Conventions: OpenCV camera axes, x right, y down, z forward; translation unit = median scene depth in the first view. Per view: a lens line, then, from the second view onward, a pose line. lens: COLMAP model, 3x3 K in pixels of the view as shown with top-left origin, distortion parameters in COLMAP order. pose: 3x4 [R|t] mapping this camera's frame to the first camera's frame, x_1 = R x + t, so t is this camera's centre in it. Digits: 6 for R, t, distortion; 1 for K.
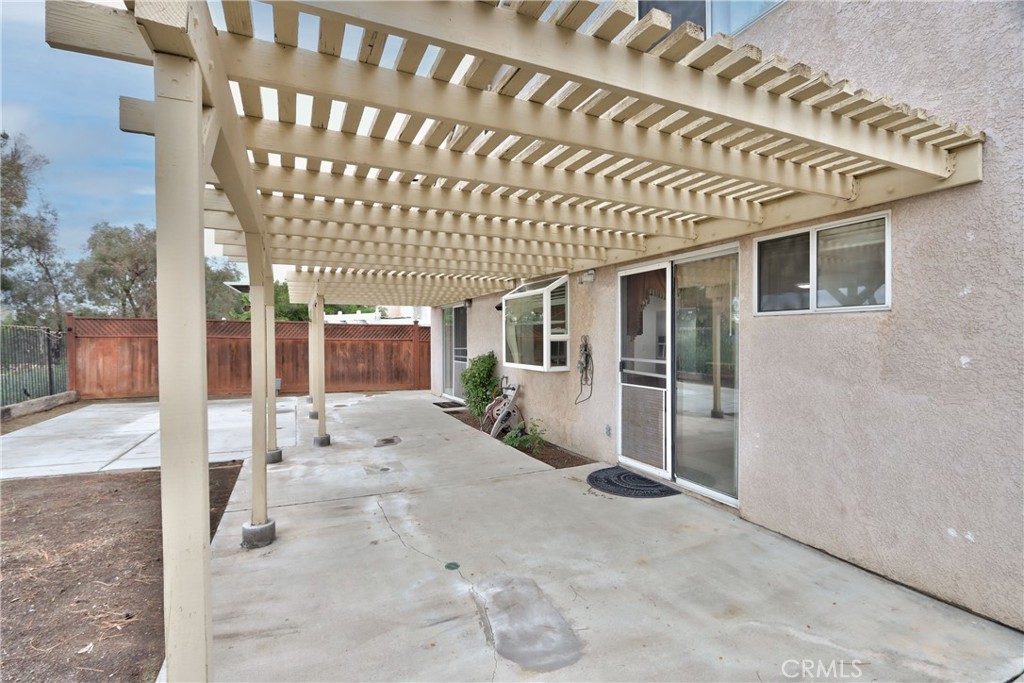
lens RADIAL K [[478.3, 0, 510.4], [0, 478.3, 350.5], [0, 0, 1]] dist [-0.014733, 0.001697]
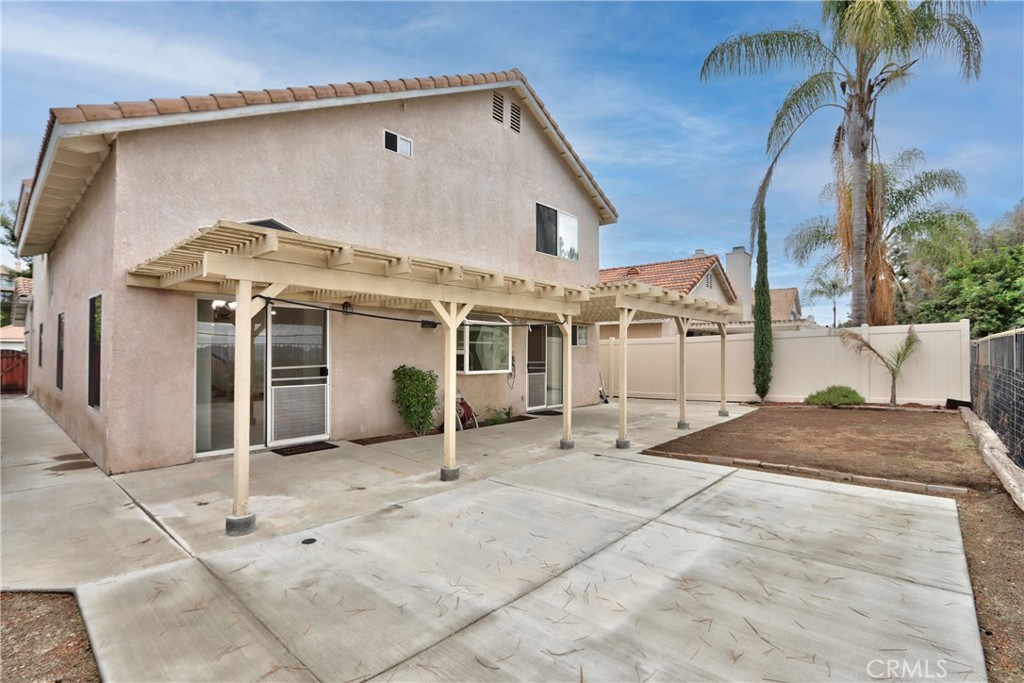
lens RADIAL K [[478.3, 0, 517.8], [0, 478.3, 336.5], [0, 0, 1]] dist [-0.014733, 0.001697]
pose [[-0.418610, 0.020206, 0.907941, -1.607695], [0.012700, 0.999785, -0.016395, -0.060954], [-0.908077, 0.004668, -0.418777, 1.826310]]
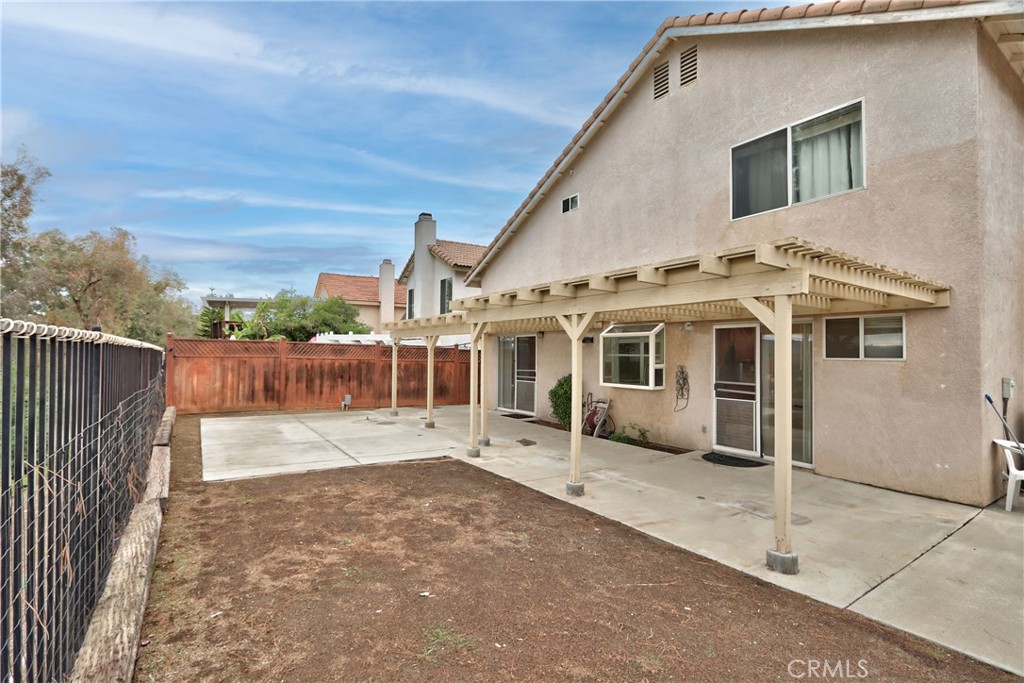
lens RADIAL K [[478.3, 0, 511.8], [0, 478.3, 351.1], [0, 0, 1]] dist [-0.014733, 0.001697]
pose [[0.985545, 0.014504, 0.168794, -0.636840], [-0.009126, 0.999427, -0.032599, -0.023755], [-0.169170, 0.030587, 0.985112, -0.383128]]
